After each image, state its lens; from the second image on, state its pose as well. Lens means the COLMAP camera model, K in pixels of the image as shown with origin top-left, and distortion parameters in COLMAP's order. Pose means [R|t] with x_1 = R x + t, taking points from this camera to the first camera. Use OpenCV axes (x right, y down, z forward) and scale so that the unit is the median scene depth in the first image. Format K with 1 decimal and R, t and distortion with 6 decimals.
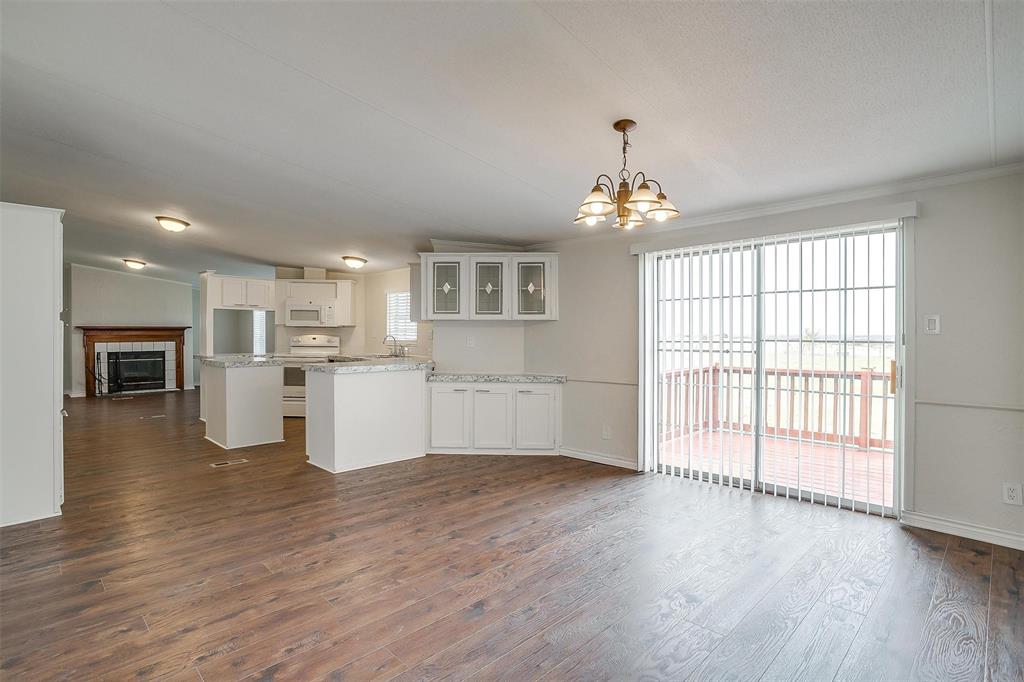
lens RADIAL K [[509.6, 0, 506.9], [0, 509.6, 339.2], [0, 0, 1]] dist [-0.068185, 0.043011]
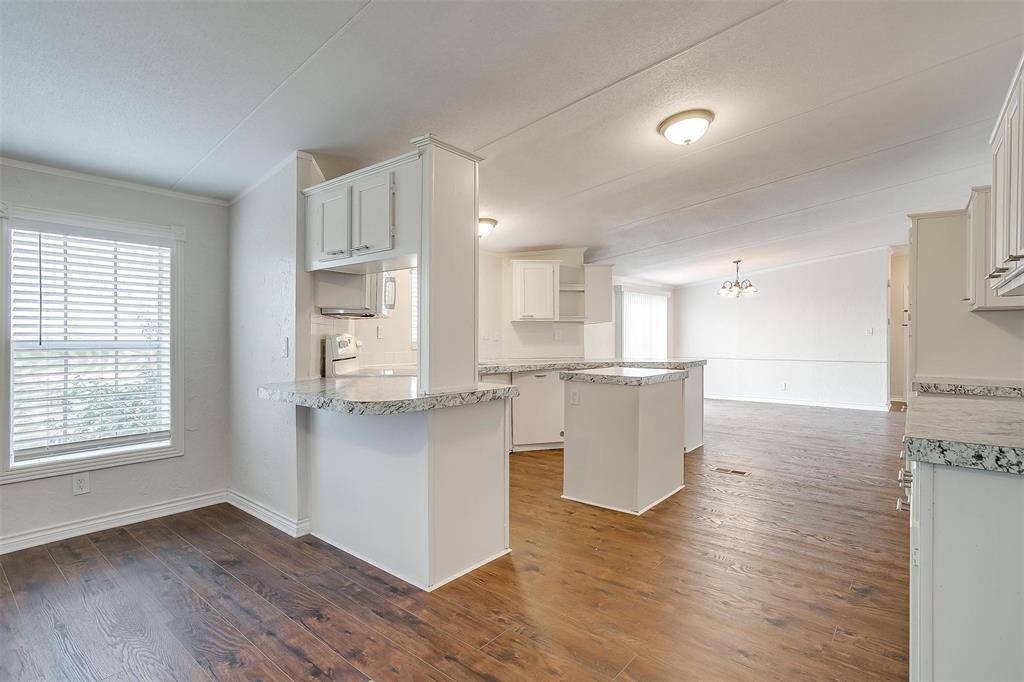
lens RADIAL K [[504.0, 0, 507.0], [0, 504.0, 335.6], [0, 0, 1]] dist [-0.051889, 0.030808]
pose [[-0.094249, 0.000014, 0.995549, -1.318730], [0.006013, 0.999982, 0.000555, -0.008775], [-0.995530, 0.006038, -0.094248, 1.375073]]
